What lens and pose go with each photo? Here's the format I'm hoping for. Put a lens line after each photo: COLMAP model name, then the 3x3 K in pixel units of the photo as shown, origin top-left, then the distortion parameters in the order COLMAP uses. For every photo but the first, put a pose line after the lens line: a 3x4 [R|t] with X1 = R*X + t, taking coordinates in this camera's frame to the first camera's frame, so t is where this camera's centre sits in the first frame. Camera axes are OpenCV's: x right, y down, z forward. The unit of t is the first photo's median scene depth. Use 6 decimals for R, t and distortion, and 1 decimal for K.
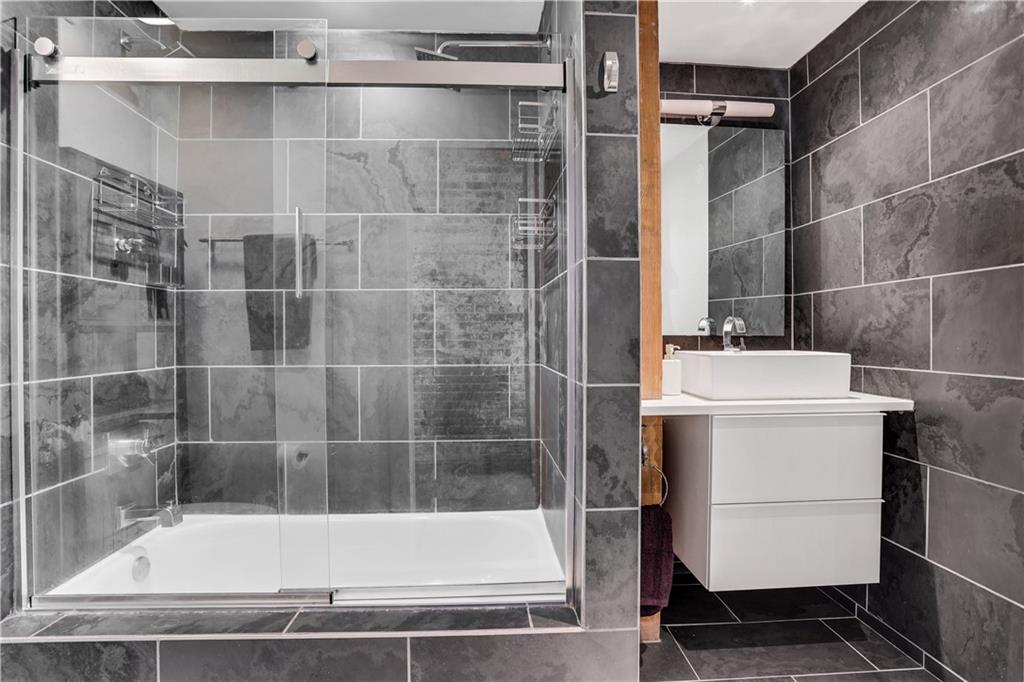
lens RADIAL K [[502.7, 0, 520.0], [0, 502.7, 334.0], [0, 0, 1]] dist [-0.069736, 0.028542]
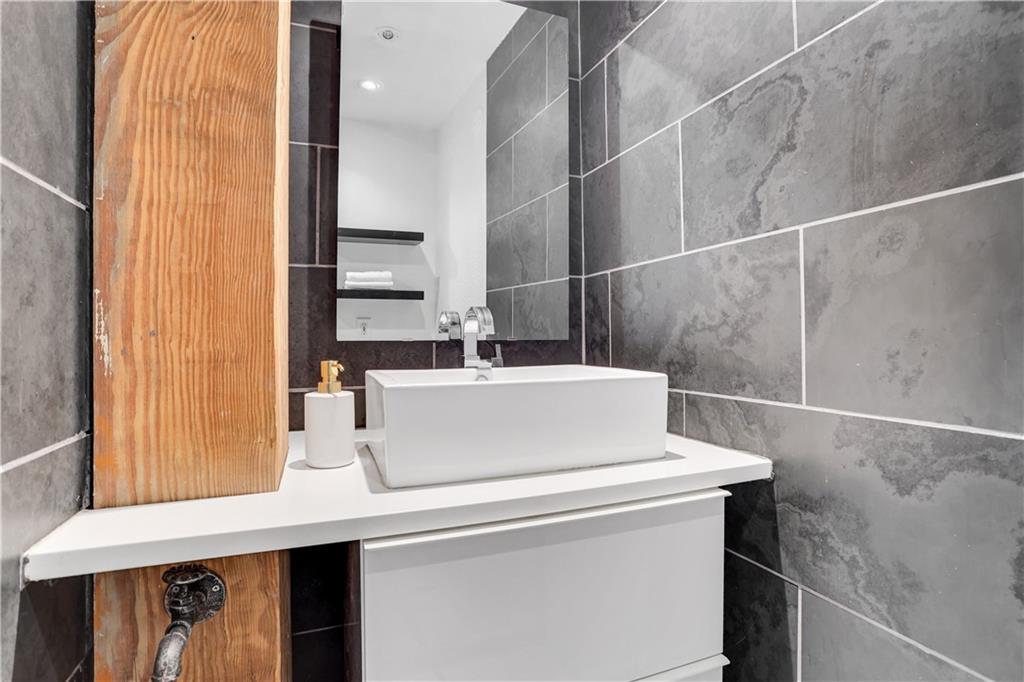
lens RADIAL K [[502.7, 0, 506.3], [0, 502.7, 330.8], [0, 0, 1]] dist [-0.069736, 0.028542]
pose [[0.955786, -0.001603, 0.294059, 0.364702], [0.005516, 0.999907, -0.012477, -0.000364], [-0.294012, 0.013547, 0.955706, 0.555795]]
